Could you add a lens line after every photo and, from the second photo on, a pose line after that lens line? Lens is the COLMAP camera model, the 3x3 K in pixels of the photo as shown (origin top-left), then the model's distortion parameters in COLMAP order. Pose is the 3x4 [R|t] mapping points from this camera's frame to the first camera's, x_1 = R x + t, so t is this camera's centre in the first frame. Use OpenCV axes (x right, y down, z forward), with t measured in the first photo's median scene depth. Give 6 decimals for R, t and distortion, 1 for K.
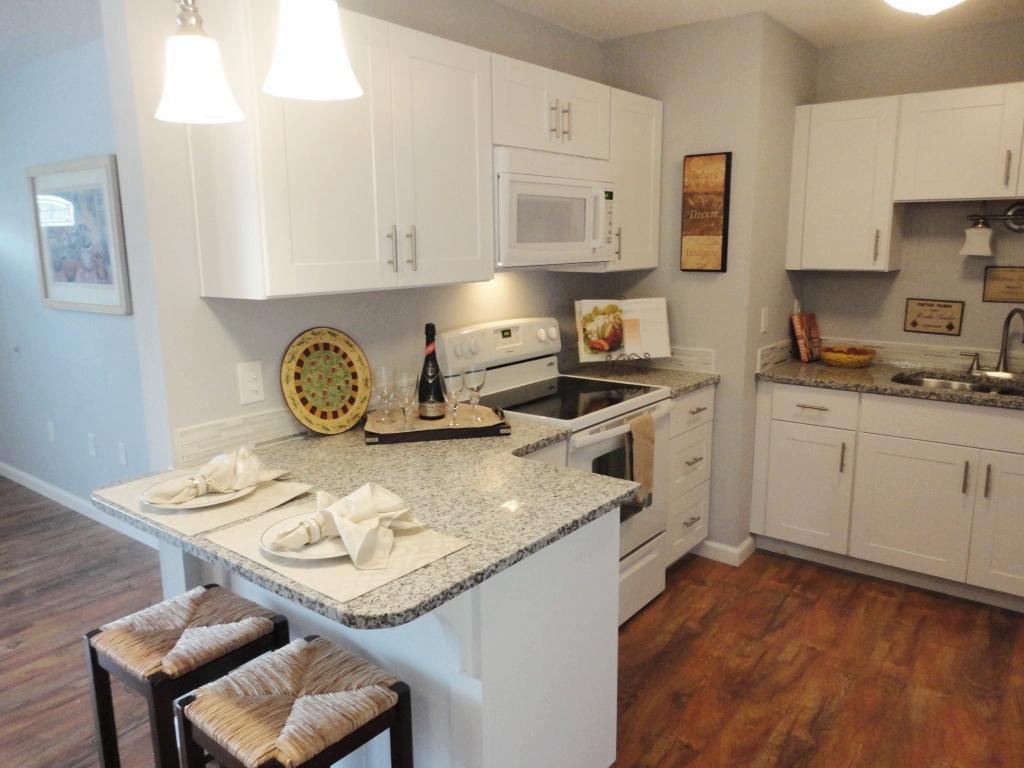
lens RADIAL K [[757.1, 0, 544.3], [0, 757.1, 368.7], [0, 0, 1]] dist [0.043101, -0.001852]
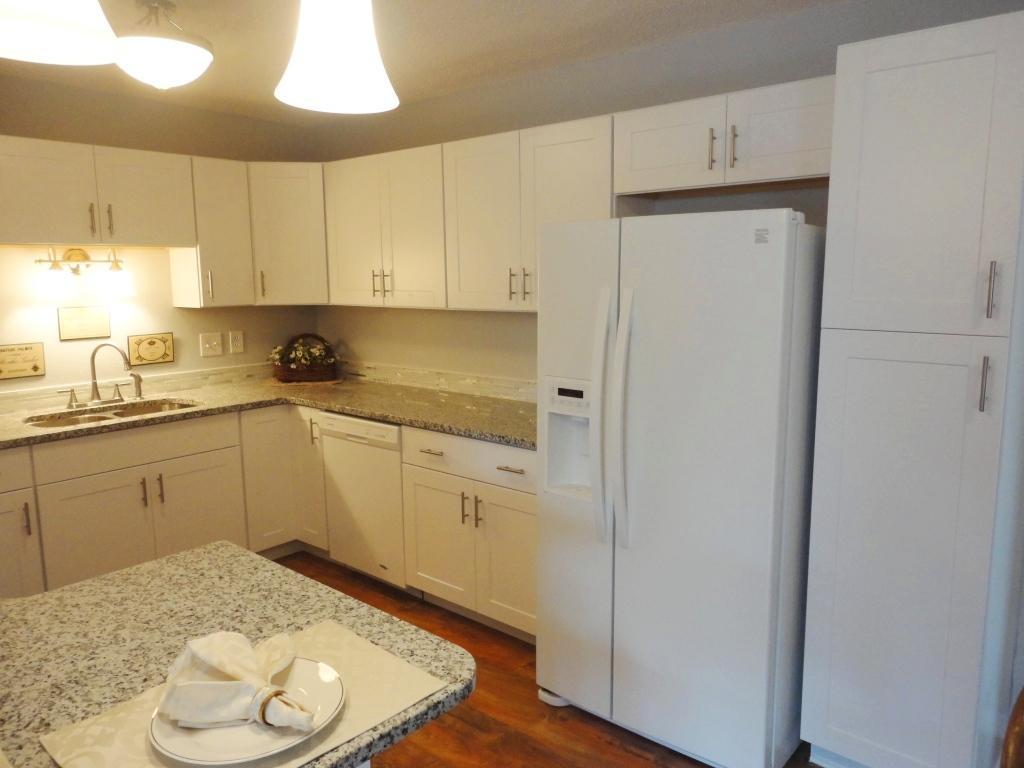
lens RADIAL K [[744.1, 0, 508.4], [0, 744.1, 381.1], [0, 0, 1]] dist [0.000129, 0.001722]
pose [[0.080826, -0.147195, 0.985800, -0.406450], [0.187403, 0.973641, 0.130015, -0.051322], [-0.978952, 0.174234, 0.106280, 0.300456]]
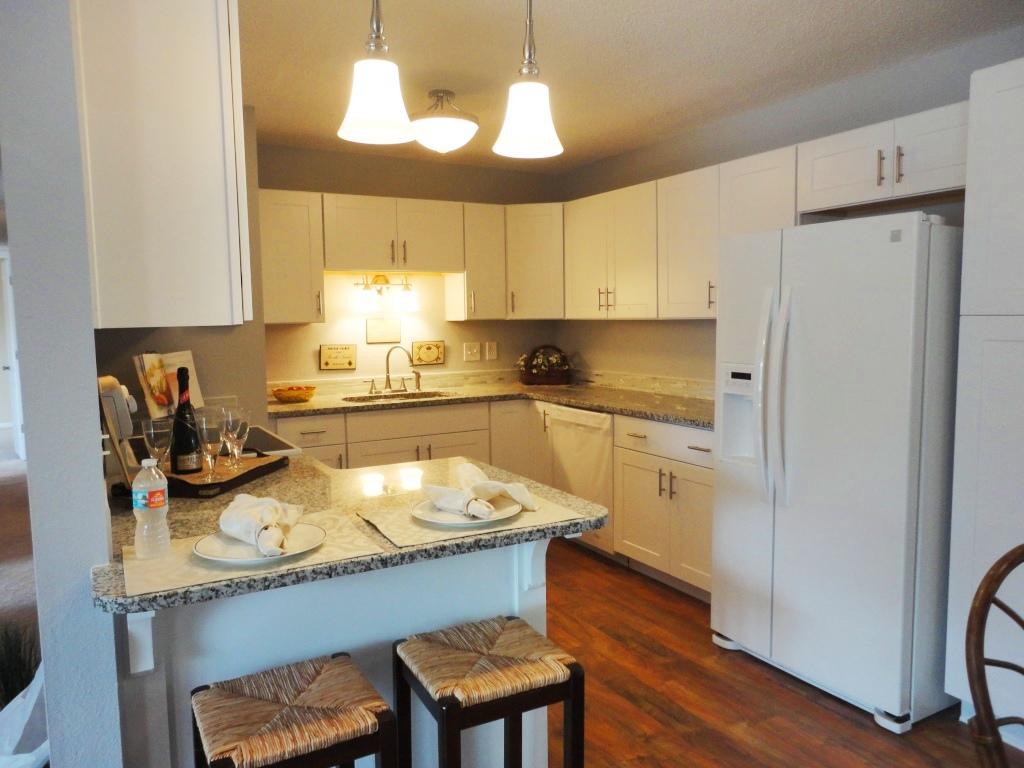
lens RADIAL K [[739.6, 0, 515.1], [0, 739.6, 383.5], [0, 0, 1]] dist [-0.000667, -0.001989]
pose [[0.404367, -0.088469, 0.910308, -0.578040], [0.177003, 0.984063, 0.017011, 0.010784], [-0.897306, 0.154249, 0.413582, 0.204342]]
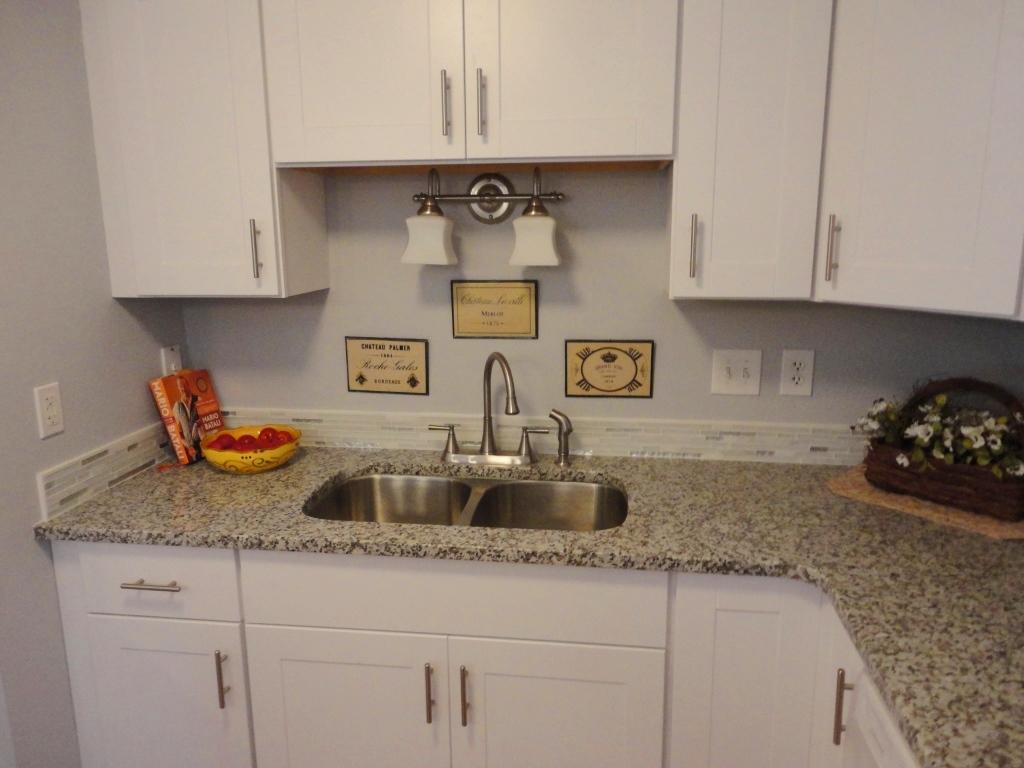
lens RADIAL K [[739.6, 0, 515.1], [0, 739.6, 383.5], [0, 0, 1]] dist [-0.000667, -0.001989]
pose [[0.883029, -0.109990, 0.456247, 0.349834], [0.092806, 0.993876, 0.059982, -0.083854], [-0.460051, -0.010624, 0.887829, 0.466867]]
